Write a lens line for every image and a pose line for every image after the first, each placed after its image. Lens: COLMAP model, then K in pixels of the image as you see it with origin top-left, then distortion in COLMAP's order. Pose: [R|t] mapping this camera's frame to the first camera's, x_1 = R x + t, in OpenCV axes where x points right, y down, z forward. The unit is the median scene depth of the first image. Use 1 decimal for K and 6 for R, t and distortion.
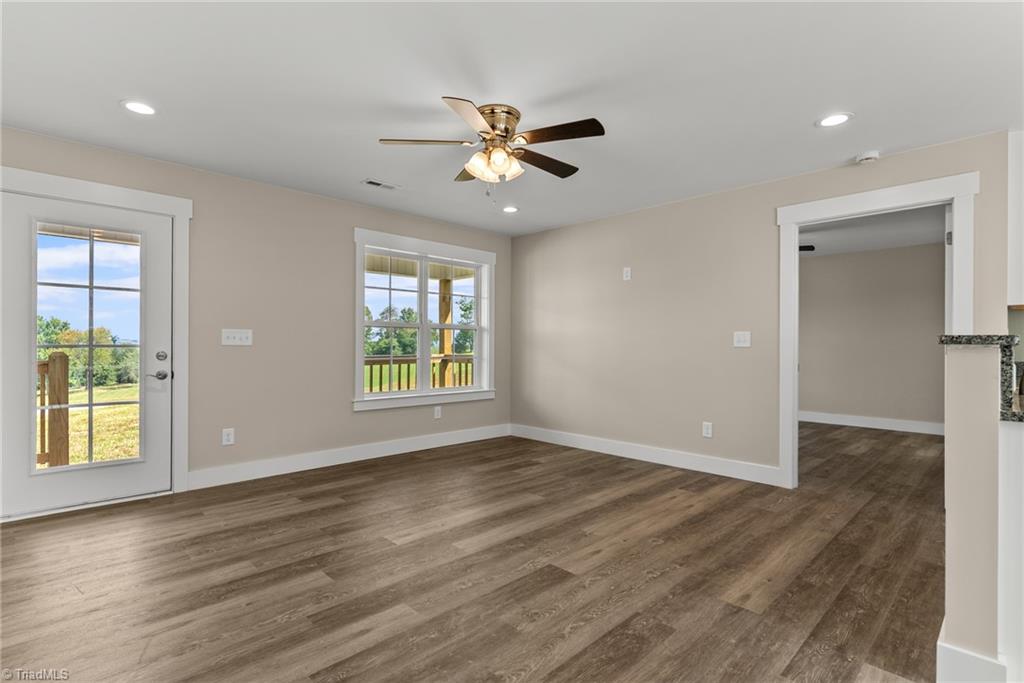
lens RADIAL K [[493.4, 0, 509.1], [0, 493.4, 349.3], [0, 0, 1]] dist [0.004040, -0.002124]
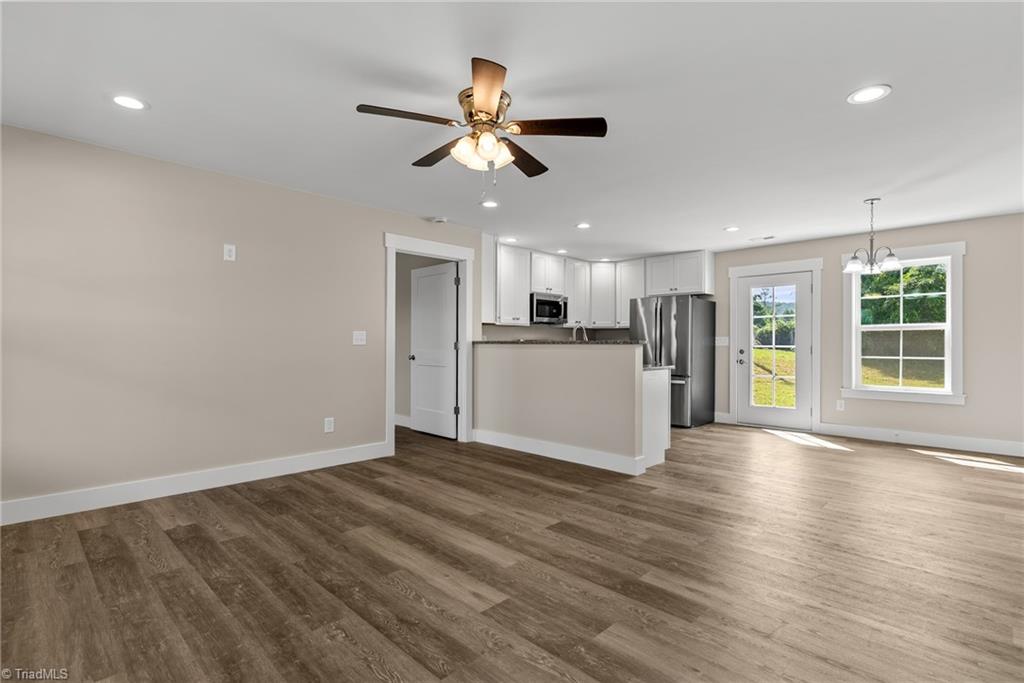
lens RADIAL K [[493.4, 0, 515.7], [0, 493.4, 341.7], [0, 0, 1]] dist [0.004040, -0.002124]
pose [[-0.025247, 0.002556, 0.999678, -0.781765], [0.004360, 0.999988, -0.002447, -0.009378], [-0.999672, 0.004297, -0.025258, 0.773909]]
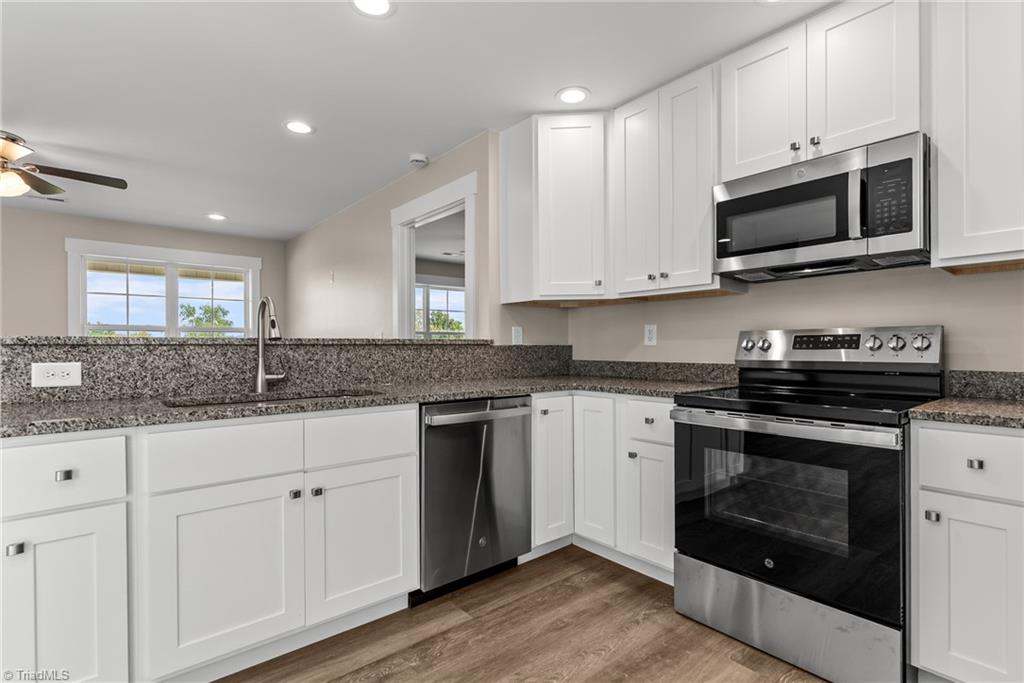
lens RADIAL K [[493.4, 0, 518.5], [0, 493.4, 357.5], [0, 0, 1]] dist [0.004040, -0.002124]
pose [[0.997685, -0.005569, -0.067773, 0.962789], [0.006594, 0.999867, 0.014910, 0.002251], [0.067681, -0.015322, 0.997589, -0.002284]]
